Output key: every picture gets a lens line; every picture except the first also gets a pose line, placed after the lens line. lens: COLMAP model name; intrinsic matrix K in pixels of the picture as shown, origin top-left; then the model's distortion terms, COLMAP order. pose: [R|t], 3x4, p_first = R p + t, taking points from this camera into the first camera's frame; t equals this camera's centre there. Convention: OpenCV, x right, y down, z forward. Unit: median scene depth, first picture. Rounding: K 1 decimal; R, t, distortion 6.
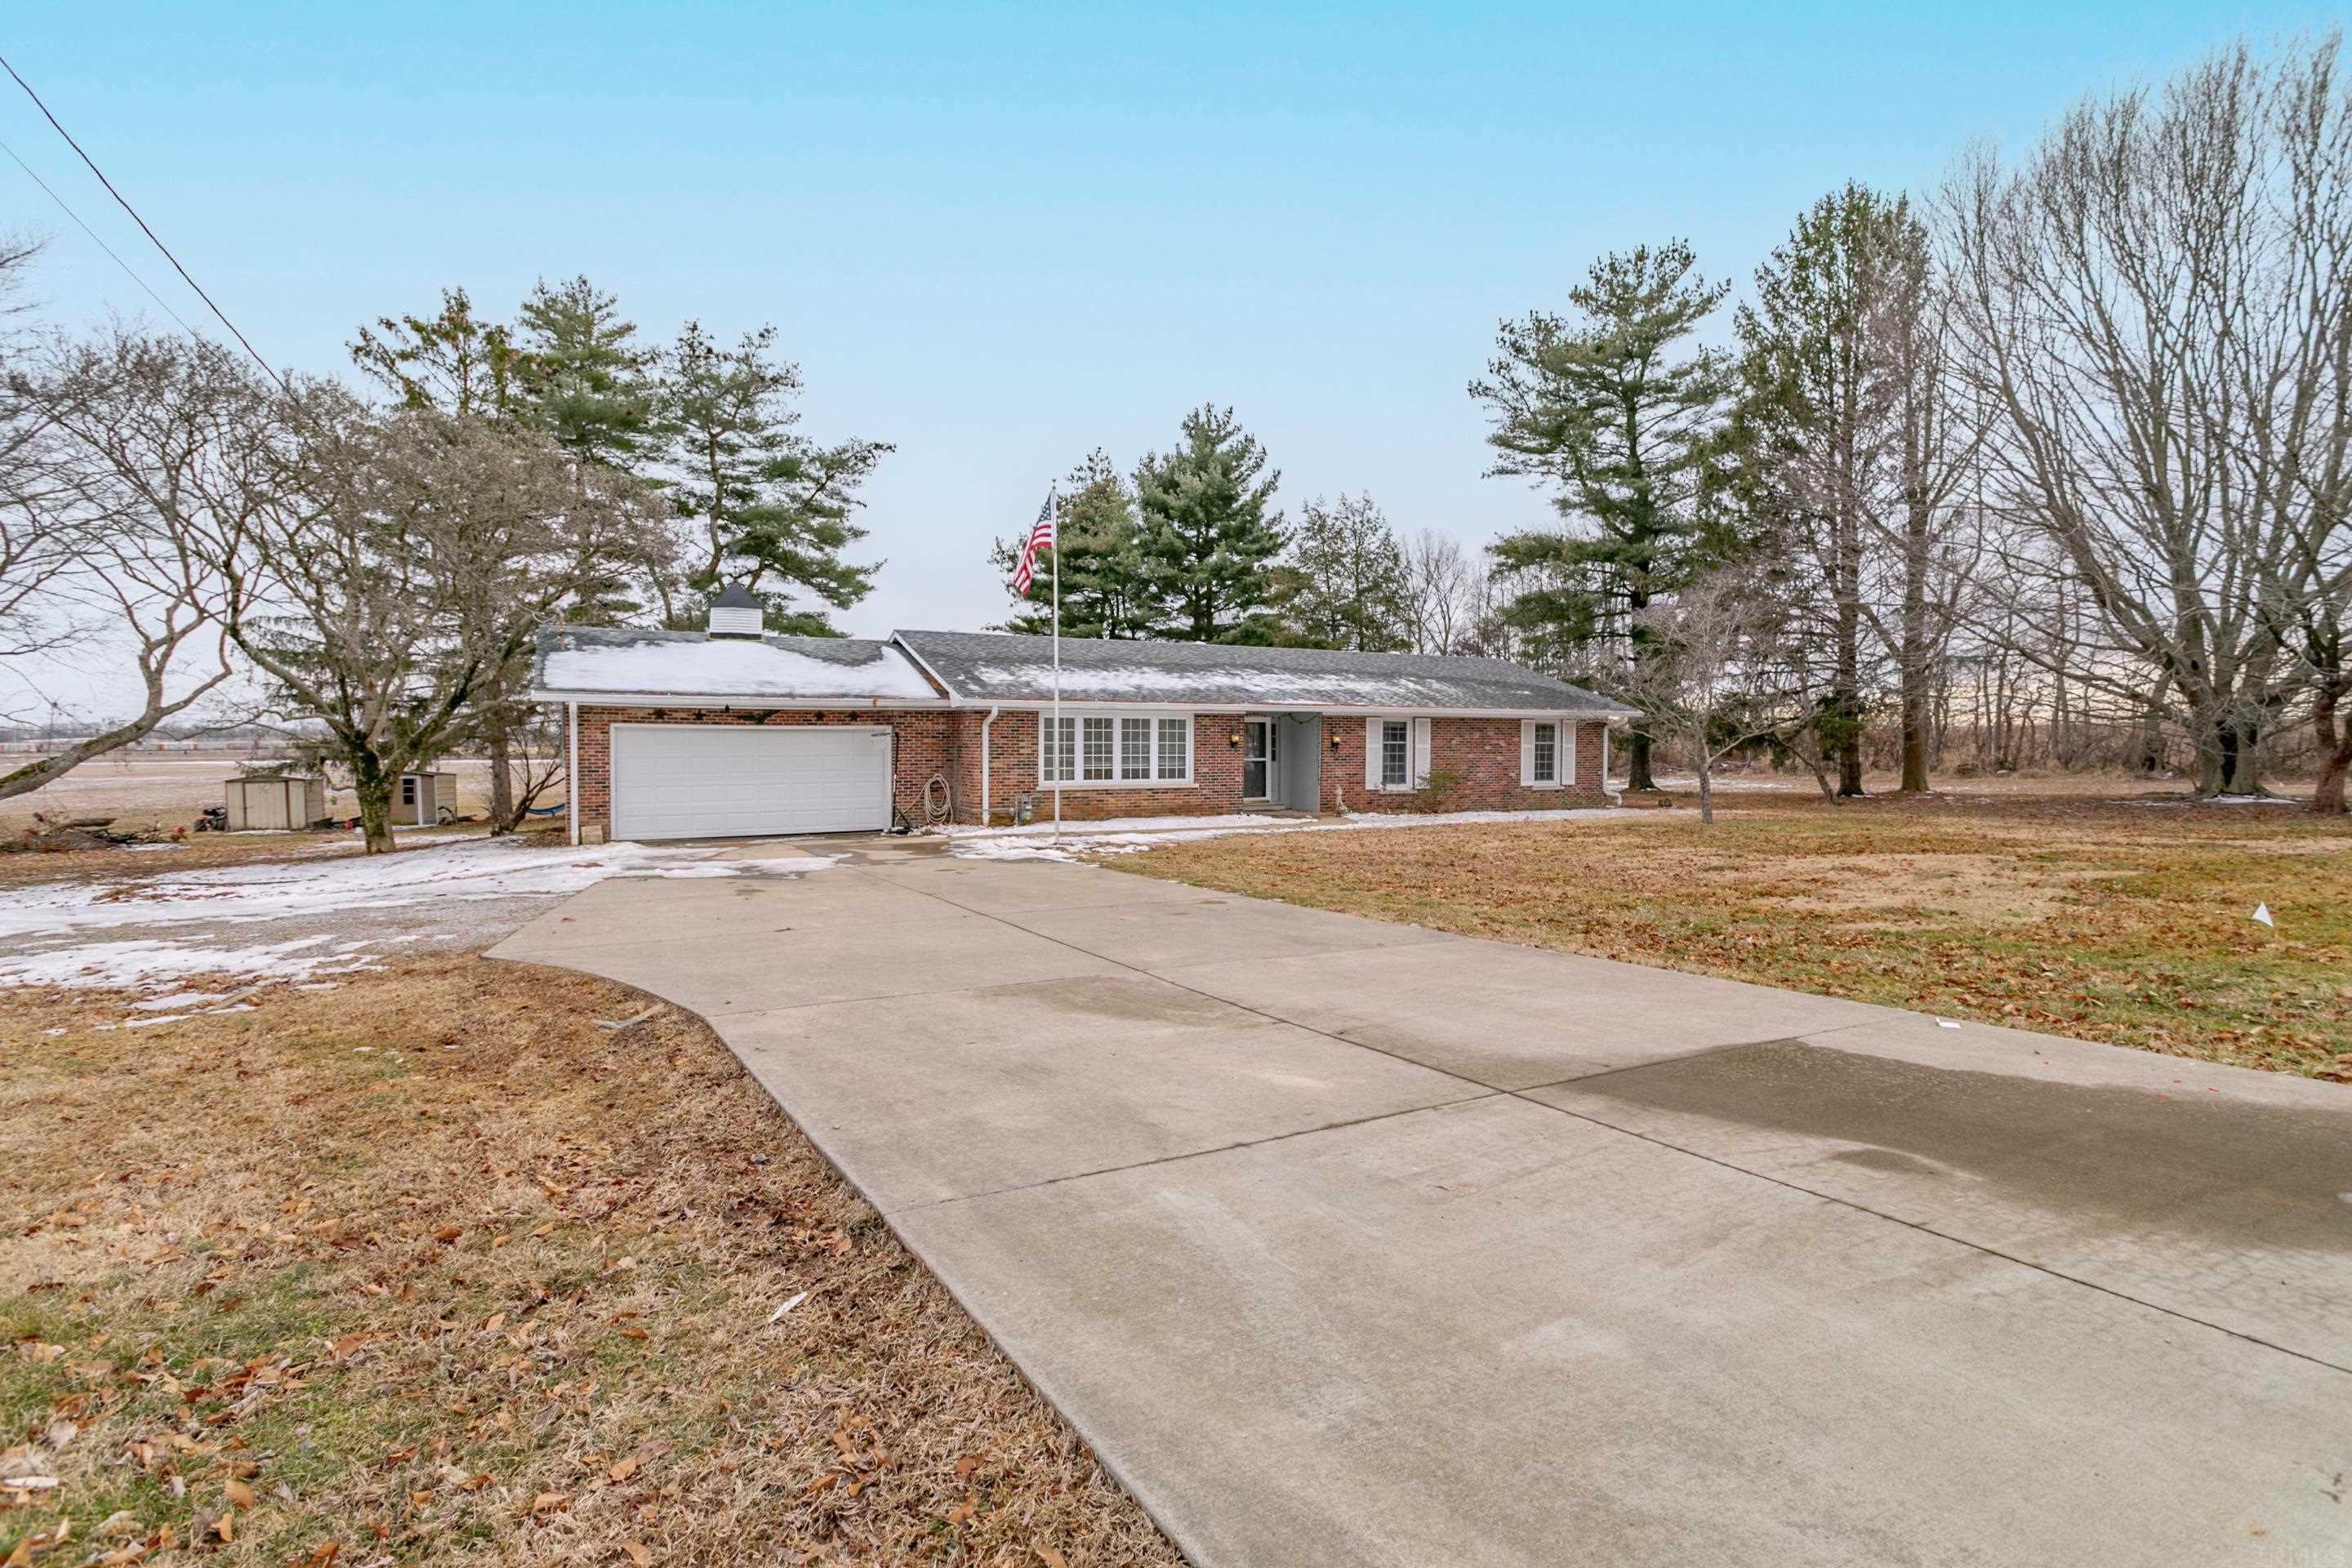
lens RADIAL K [[1081.1, 0, 1179.7], [0, 1081.1, 797.9], [0, 0, 1]] dist [-0.000425, 0.002646]
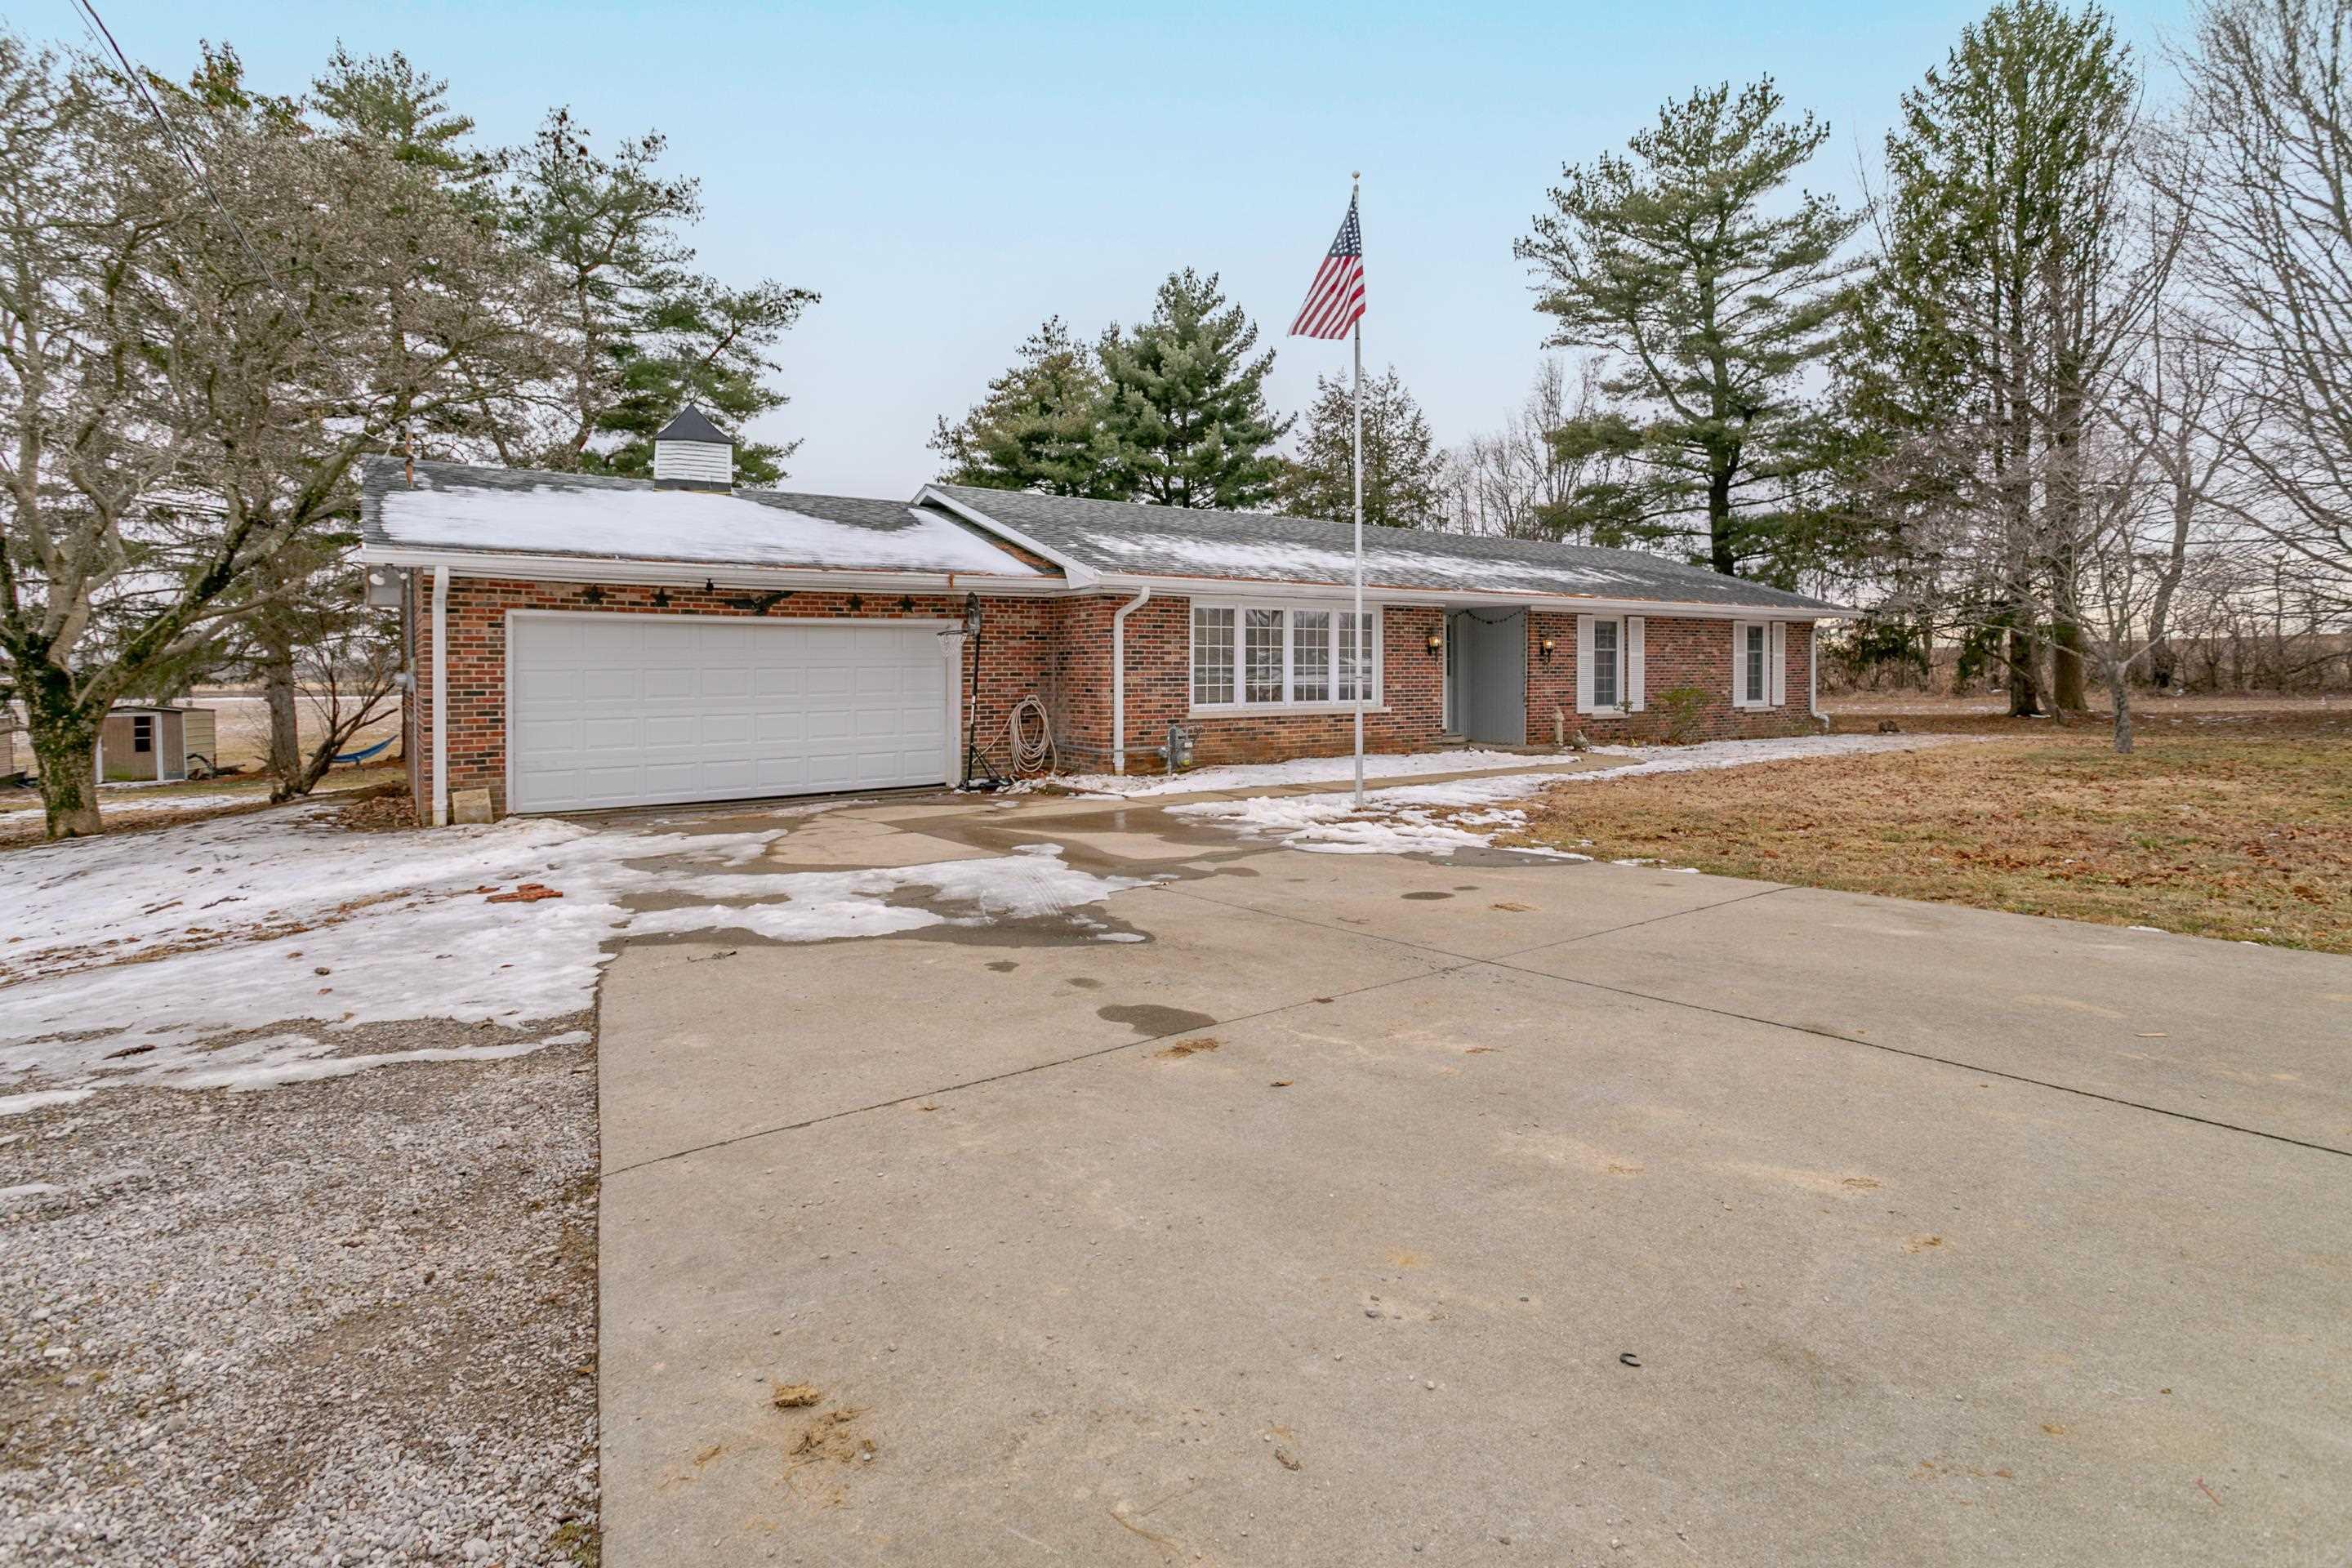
lens RADIAL K [[1121.0, 0, 1183.0], [0, 1121.0, 704.7], [0, 0, 1]] dist [0.001537, 0.001678]
pose [[0.992785, -0.010584, 0.119439, -0.162953], [0.013265, 0.999677, -0.021676, -0.000691], [-0.119171, 0.023104, 0.992605, 0.248661]]
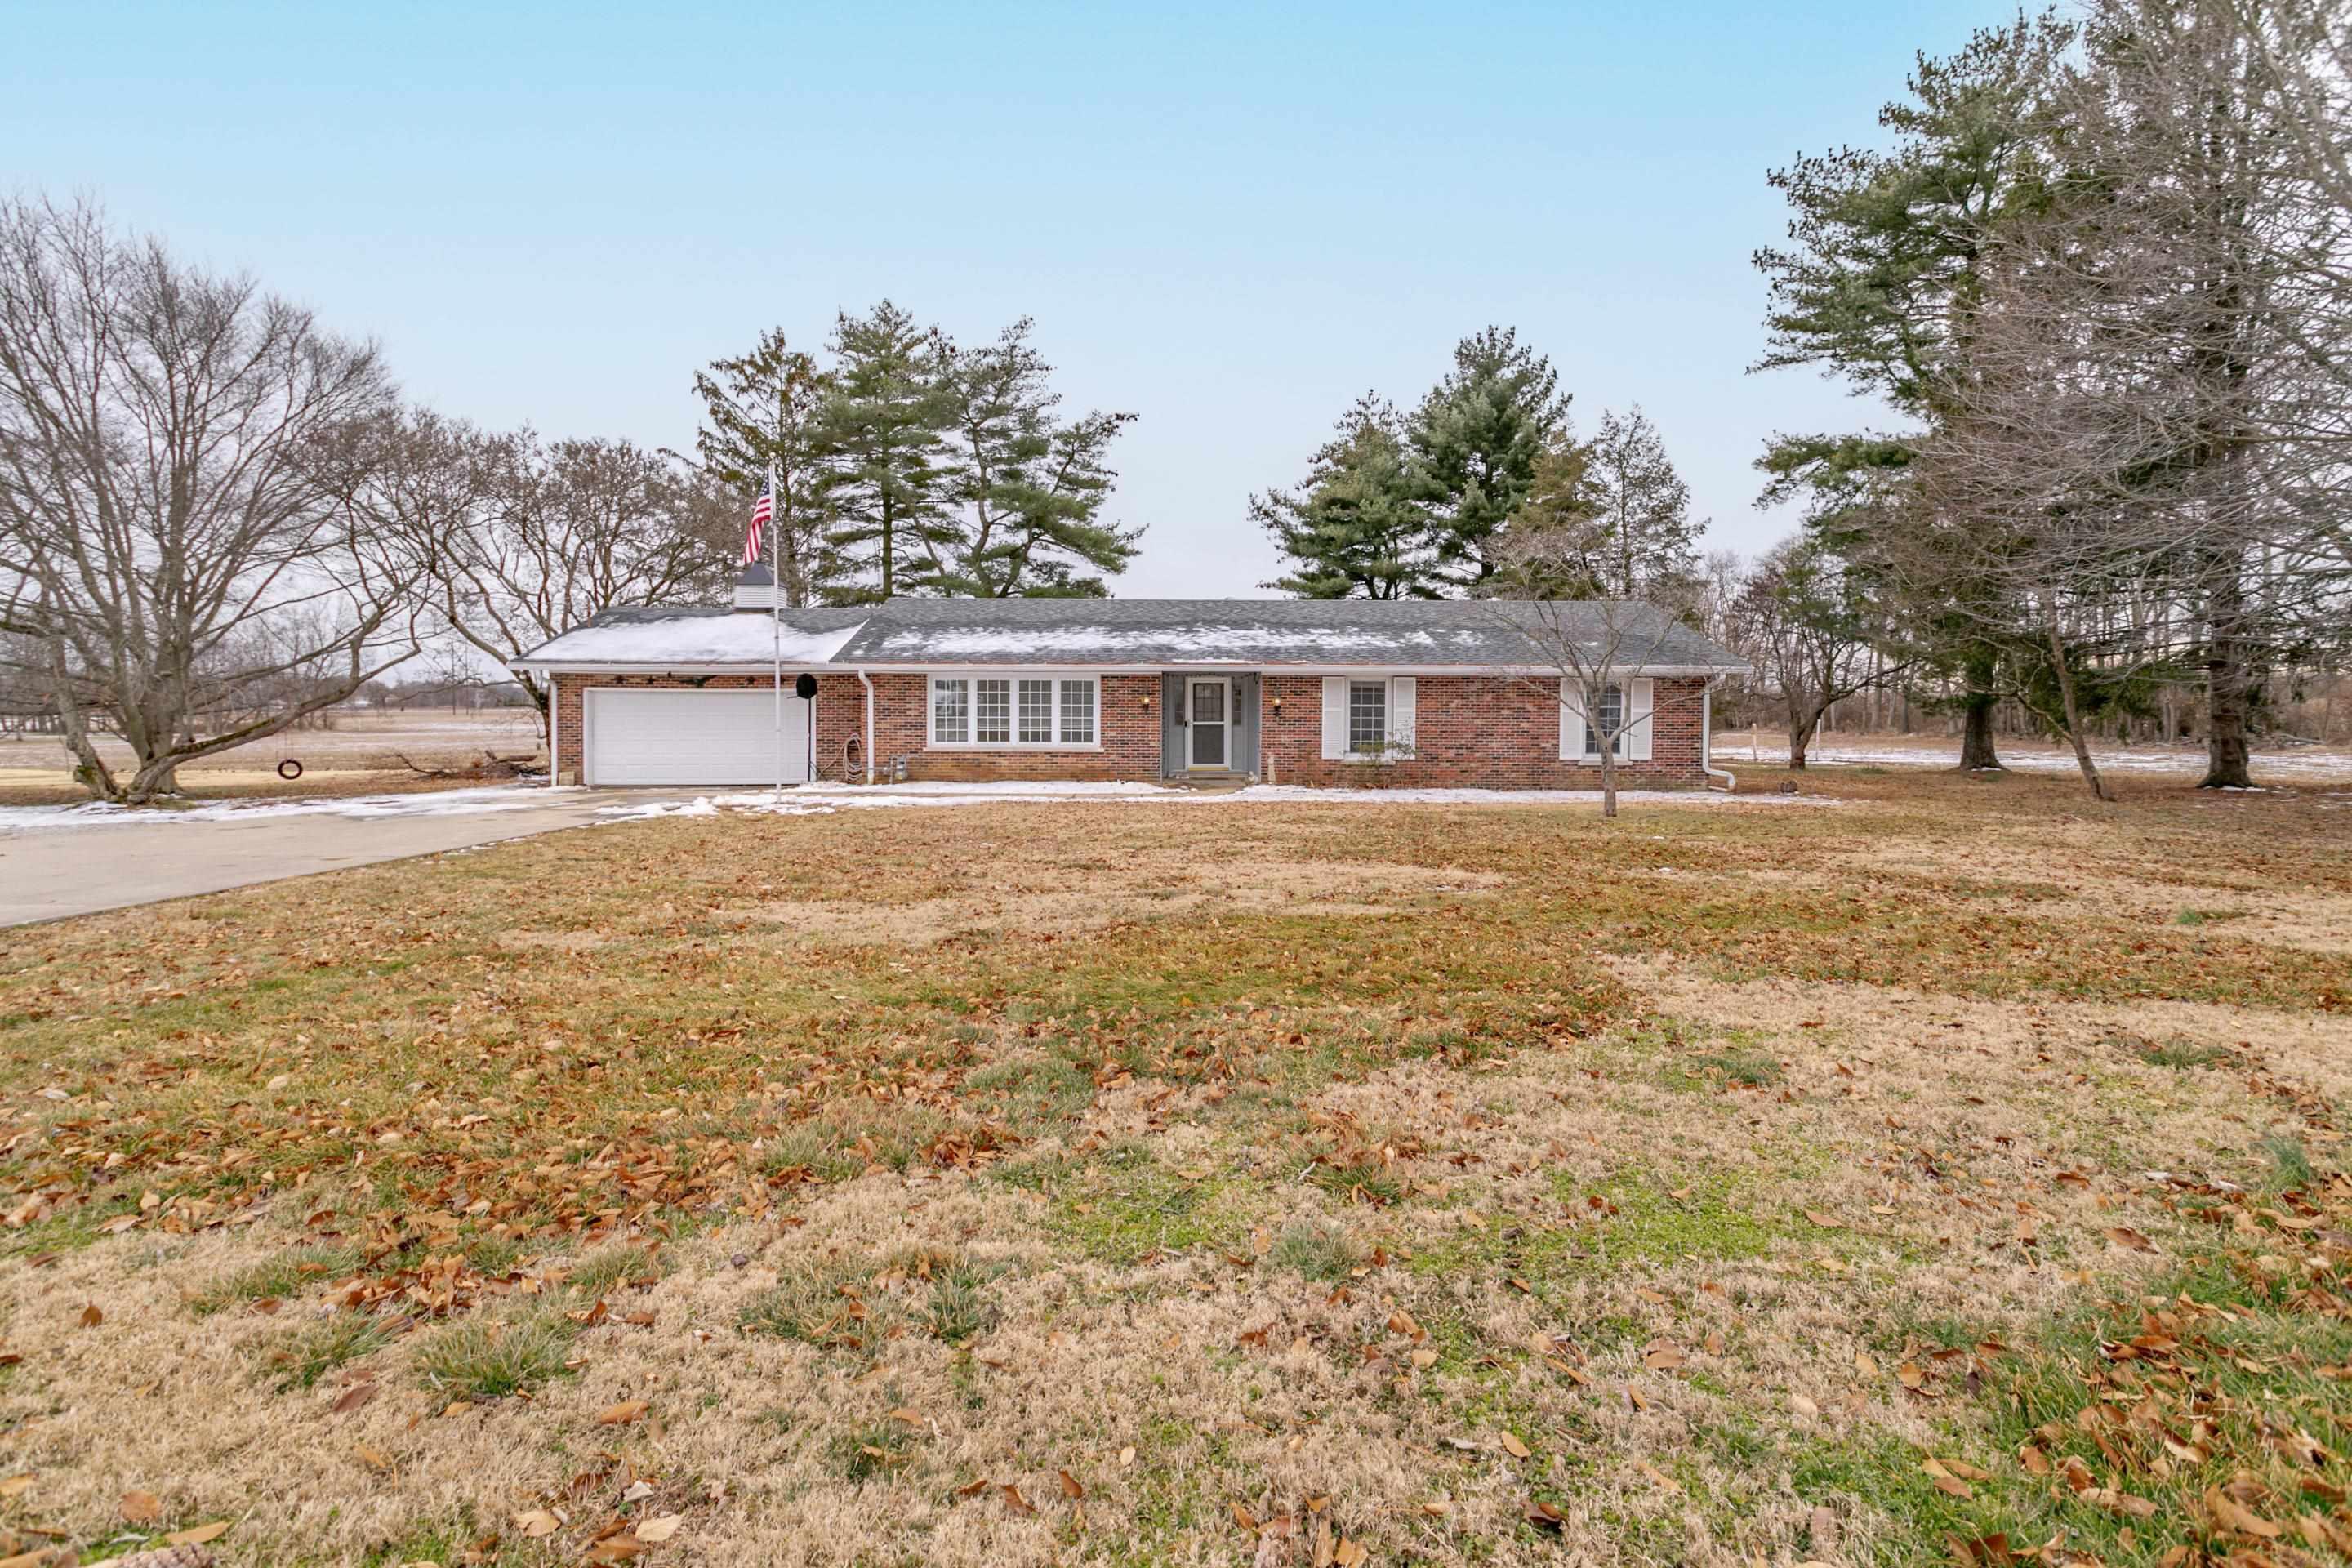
lens RADIAL K [[1121.0, 0, 1188.2], [0, 1121.0, 756.0], [0, 0, 1]] dist [0.001537, 0.001678]
pose [[0.894658, 0.023904, -0.446111, 0.428875], [-0.025609, 0.999670, 0.002208, -0.008225], [0.446016, 0.009449, 0.894975, 0.120239]]
